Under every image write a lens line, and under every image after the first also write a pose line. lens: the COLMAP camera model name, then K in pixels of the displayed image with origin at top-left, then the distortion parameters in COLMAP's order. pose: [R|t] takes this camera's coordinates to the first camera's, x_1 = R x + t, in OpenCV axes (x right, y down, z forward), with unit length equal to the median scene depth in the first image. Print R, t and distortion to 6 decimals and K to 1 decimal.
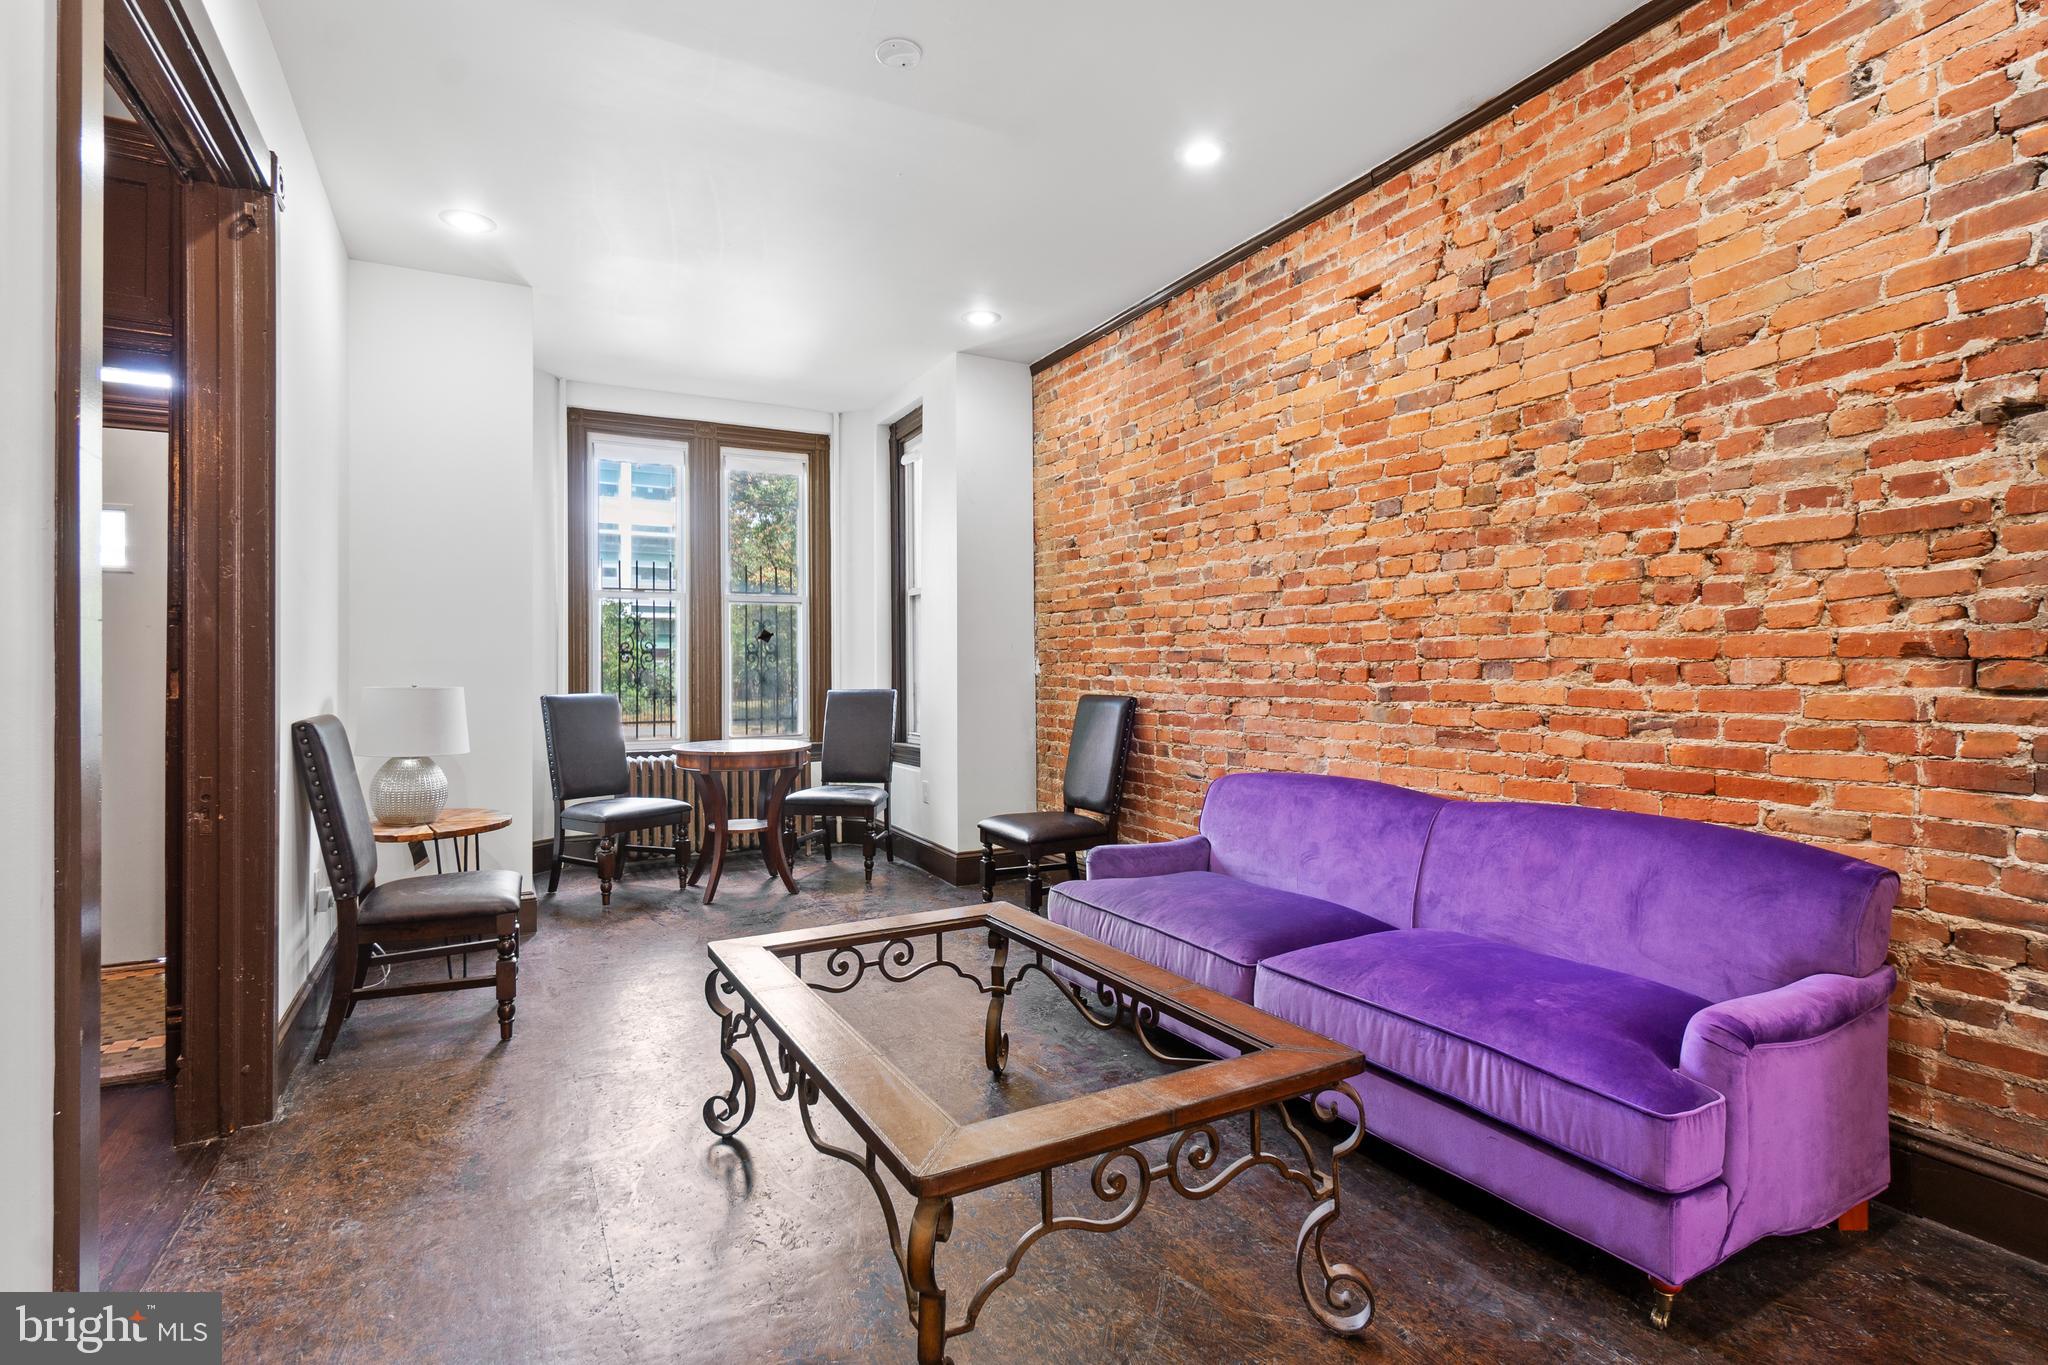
lens RADIAL K [[966.2, 0, 1029.2], [0, 966.2, 680.3], [0, 0, 1]] dist [-0.000122, -0.000007]
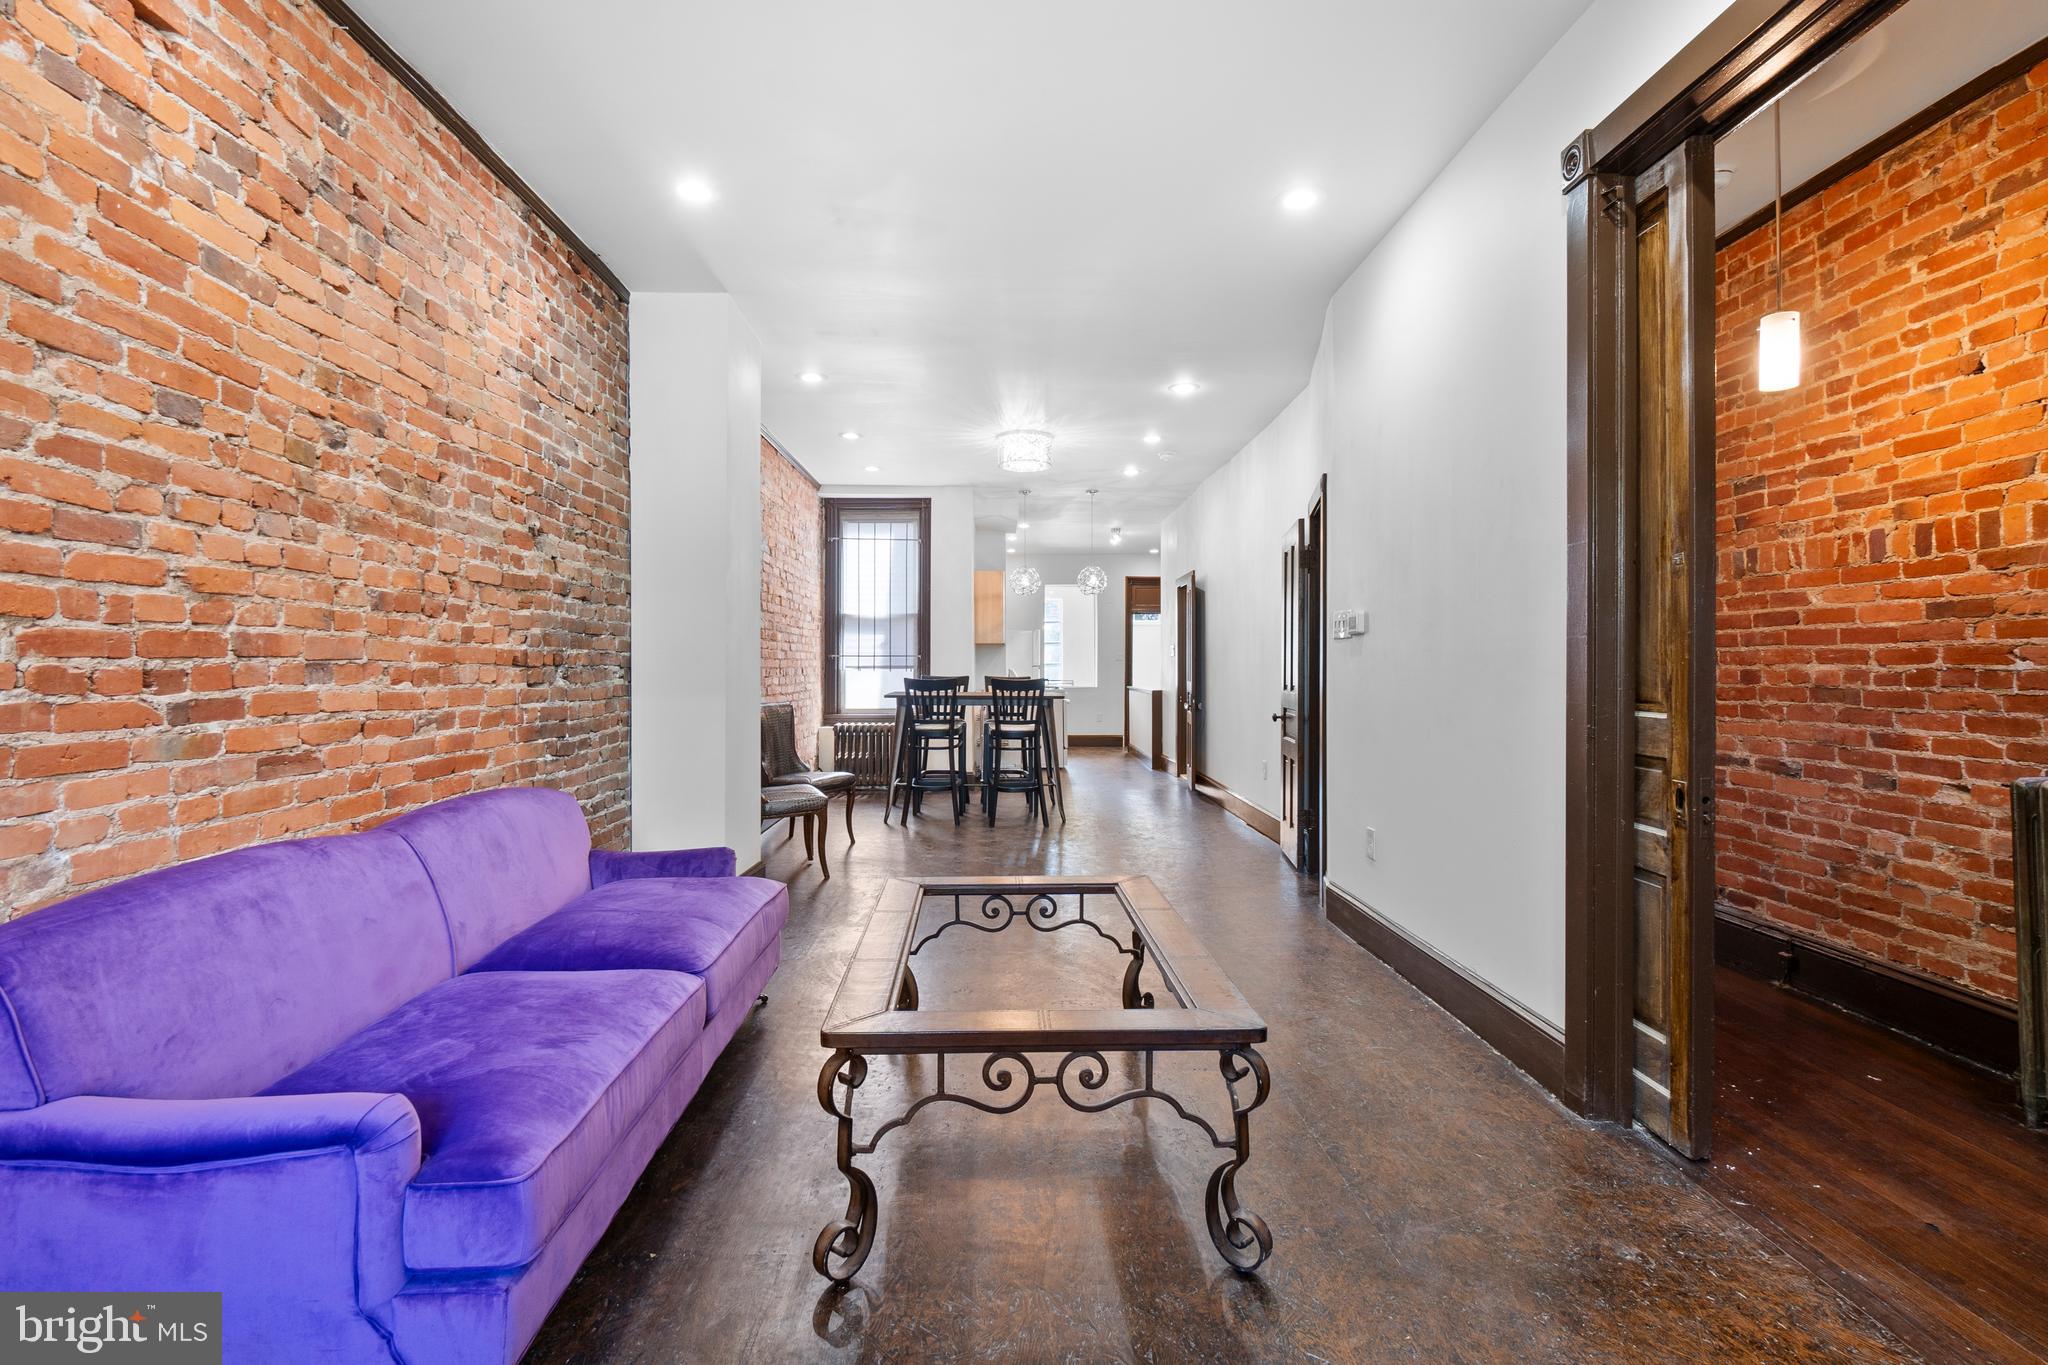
lens RADIAL K [[966.2, 0, 1027.5], [0, 966.2, 672.0], [0, 0, 1]] dist [-0.000122, -0.000007]
pose [[-0.891317, 0.002877, 0.453371, -0.385309], [0.007192, 0.999944, 0.007793, -0.012131], [-0.453323, 0.010206, -0.891288, 1.314538]]
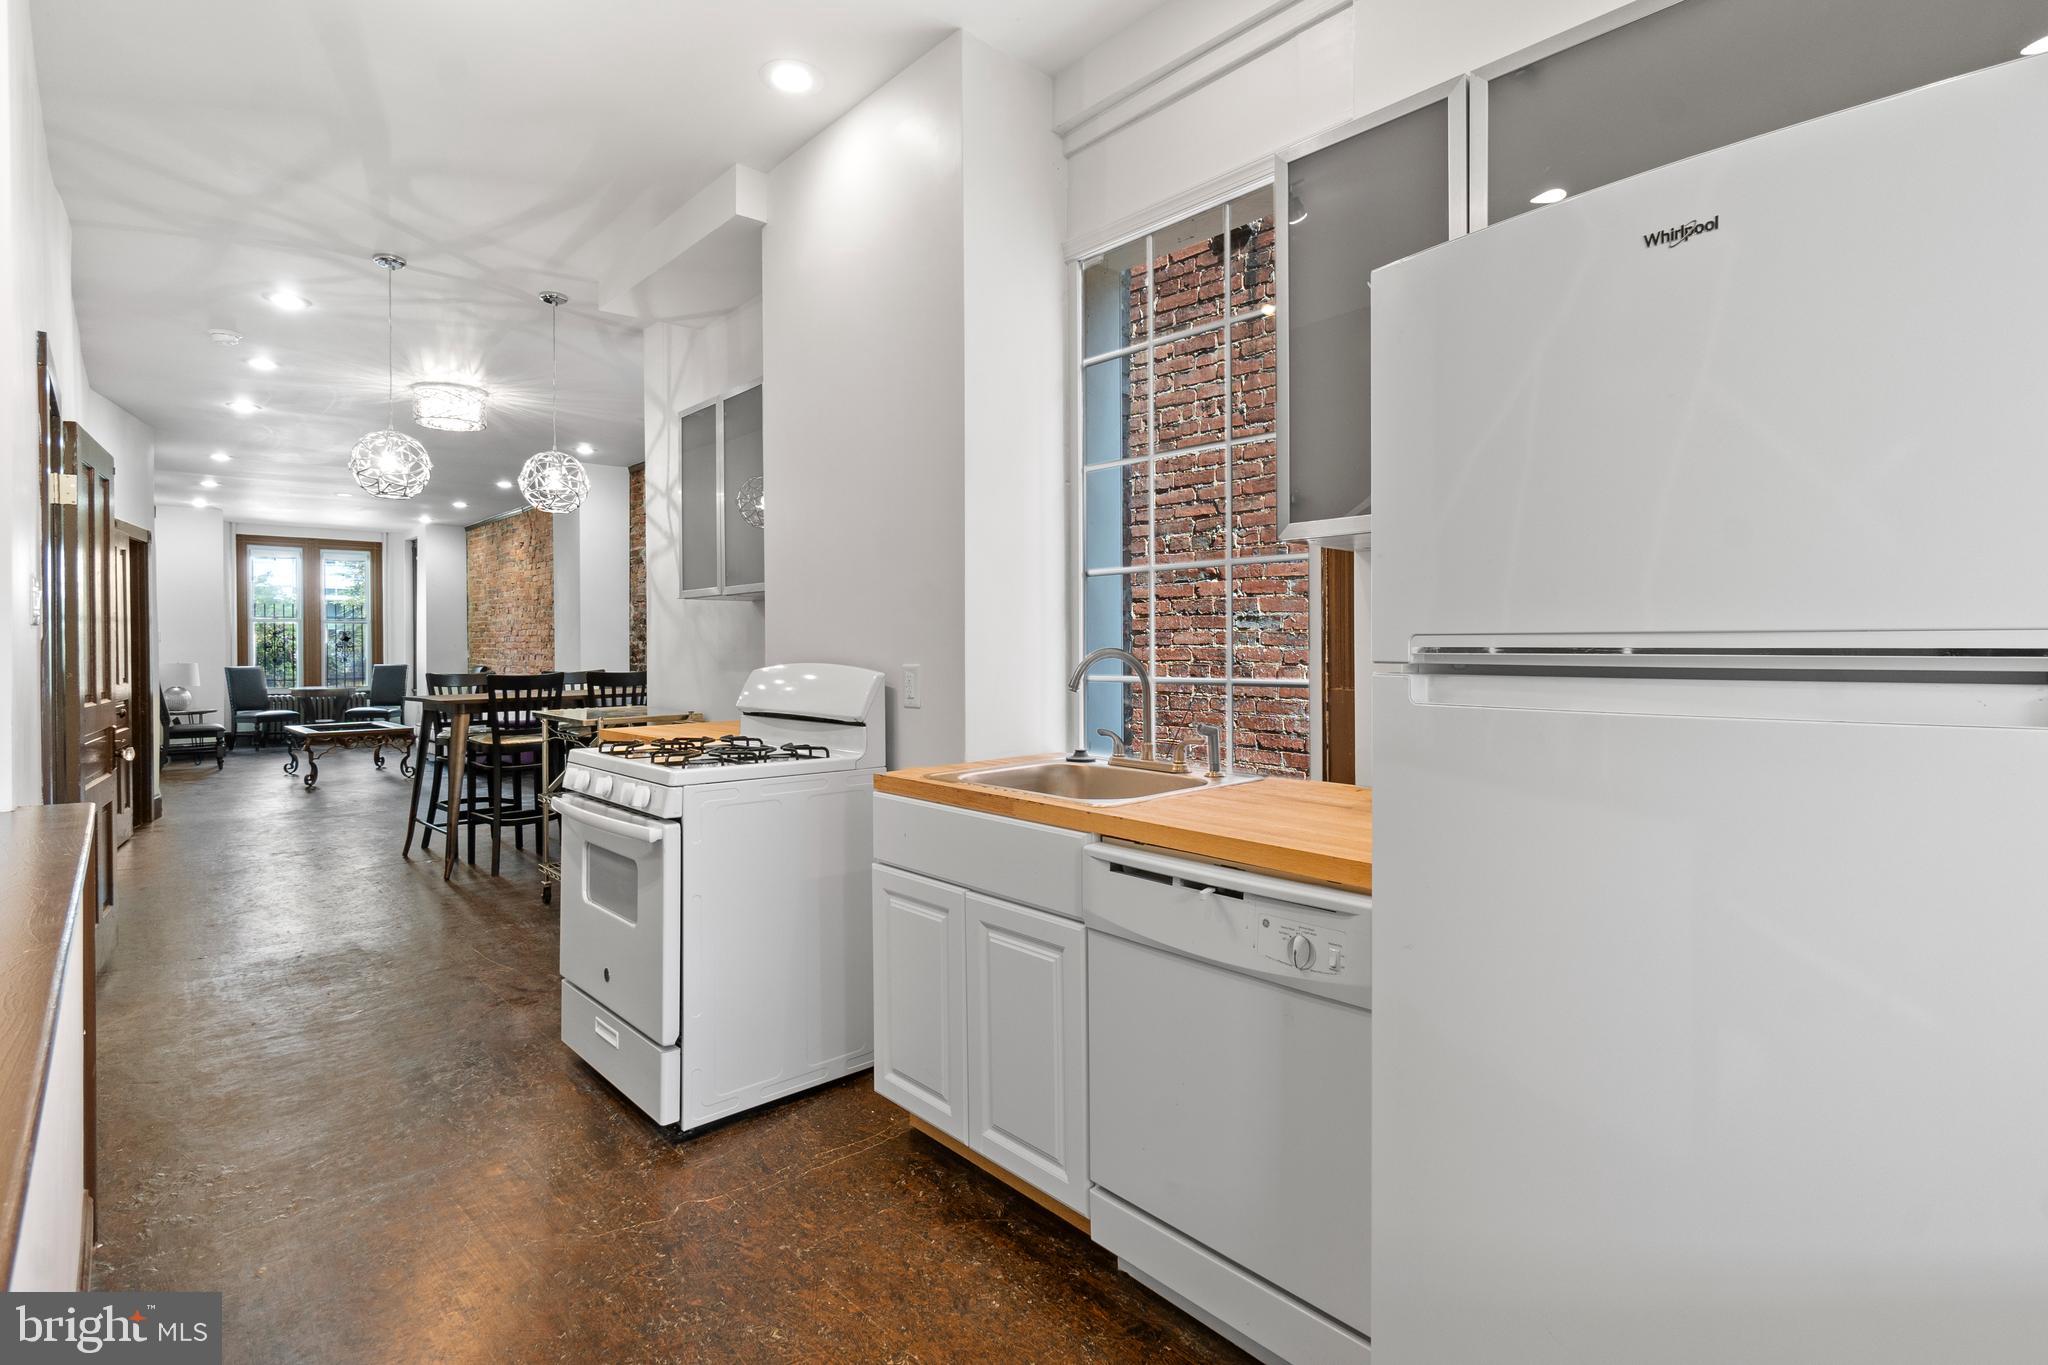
lens RADIAL K [[966.2, 0, 1023.4], [0, 966.2, 665.1], [0, 0, 1]] dist [-0.000122, -0.000007]
pose [[0.968562, -0.002438, 0.248759, 1.222645], [0.000554, 0.999971, 0.007646, -0.007172], [-0.248771, -0.007268, 0.968535, -2.719613]]
